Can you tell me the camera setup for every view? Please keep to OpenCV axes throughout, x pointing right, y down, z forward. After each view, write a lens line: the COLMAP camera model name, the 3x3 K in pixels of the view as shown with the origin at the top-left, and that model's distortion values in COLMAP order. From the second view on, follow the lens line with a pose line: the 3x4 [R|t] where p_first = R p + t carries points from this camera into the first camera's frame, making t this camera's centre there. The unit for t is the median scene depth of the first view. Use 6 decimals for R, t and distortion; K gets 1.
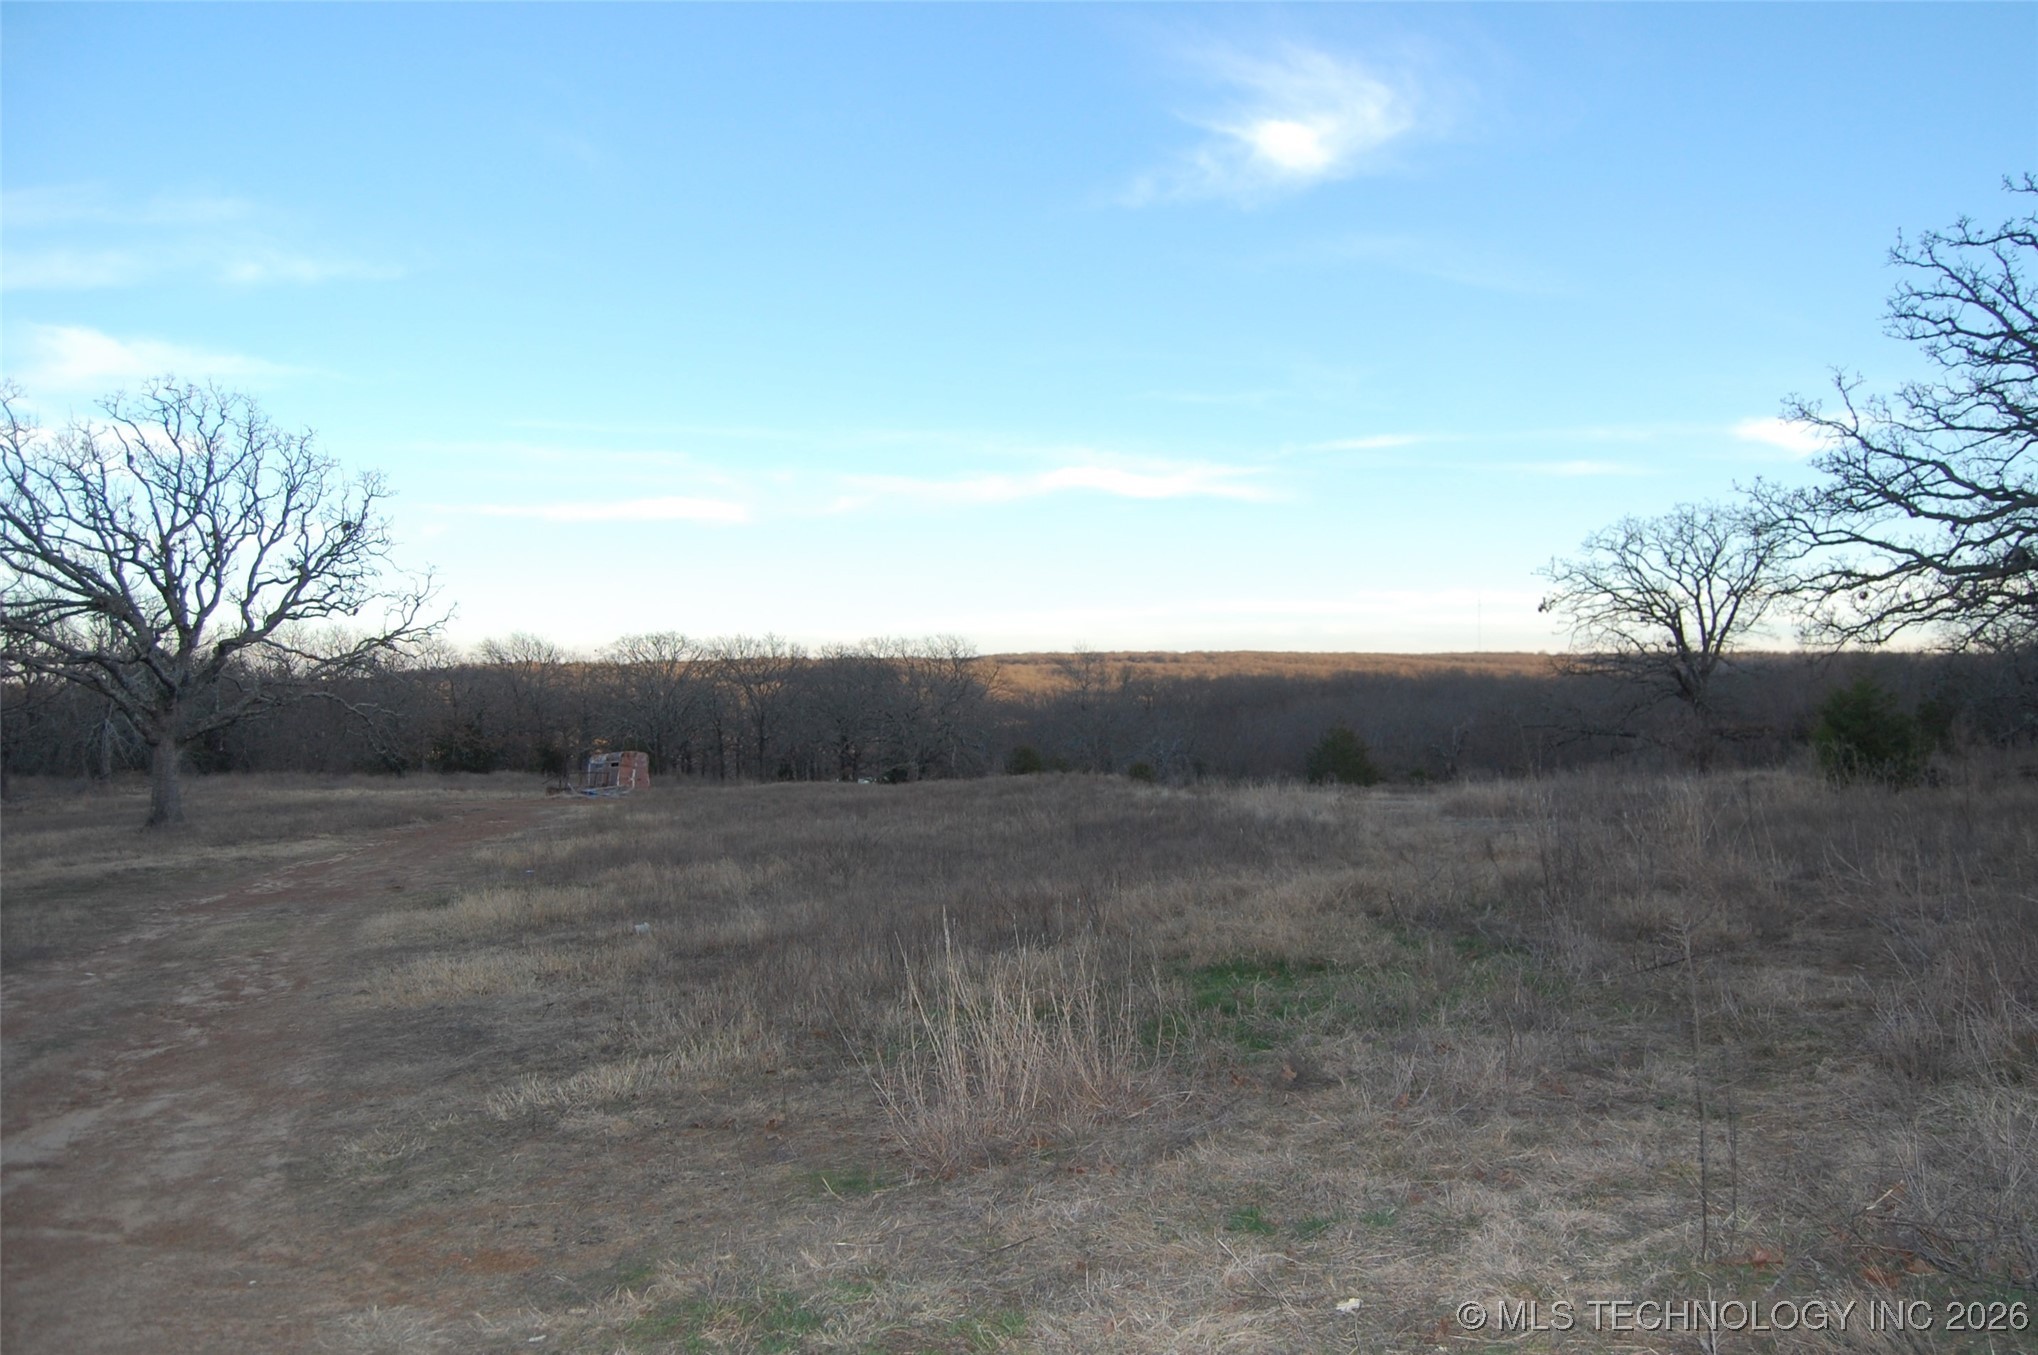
lens RADIAL K [[1640.4, 0, 1019.0], [0, 1640.4, 677.5], [0, 0, 1]] dist [-0.086290, 0.005142]
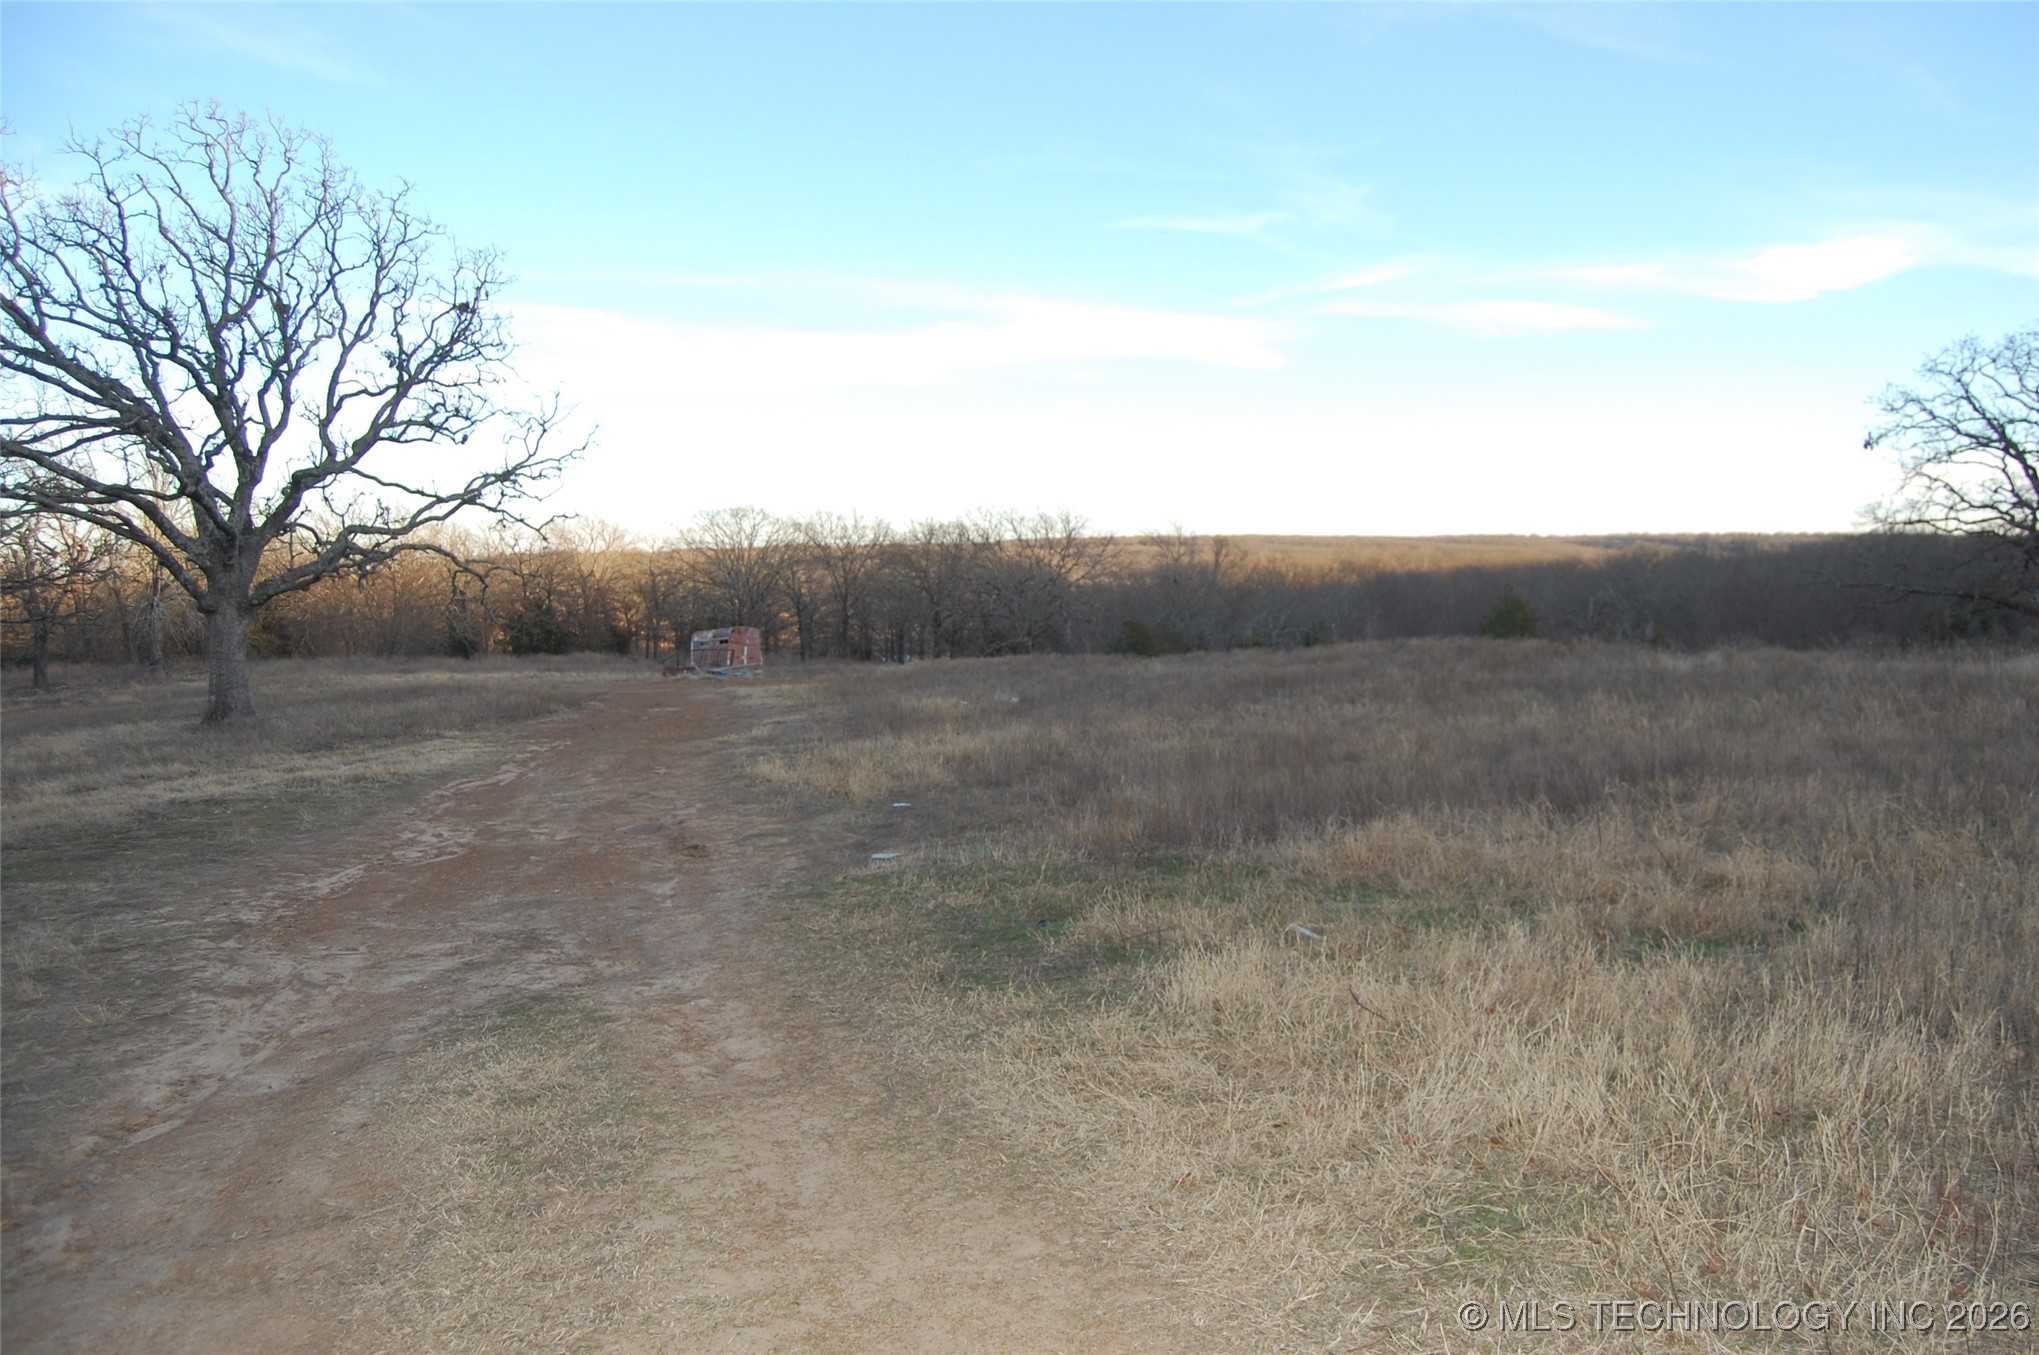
lens RADIAL K [[1641.2, 0, 1028.6], [0, 1641.2, 680.5], [0, 0, 1]] dist [-0.088711, 0.032612]
pose [[0.999681, -0.007181, -0.024218, -0.137351], [0.008989, 0.997114, 0.075384, 0.019701], [0.023607, -0.075577, 0.996860, 0.252601]]
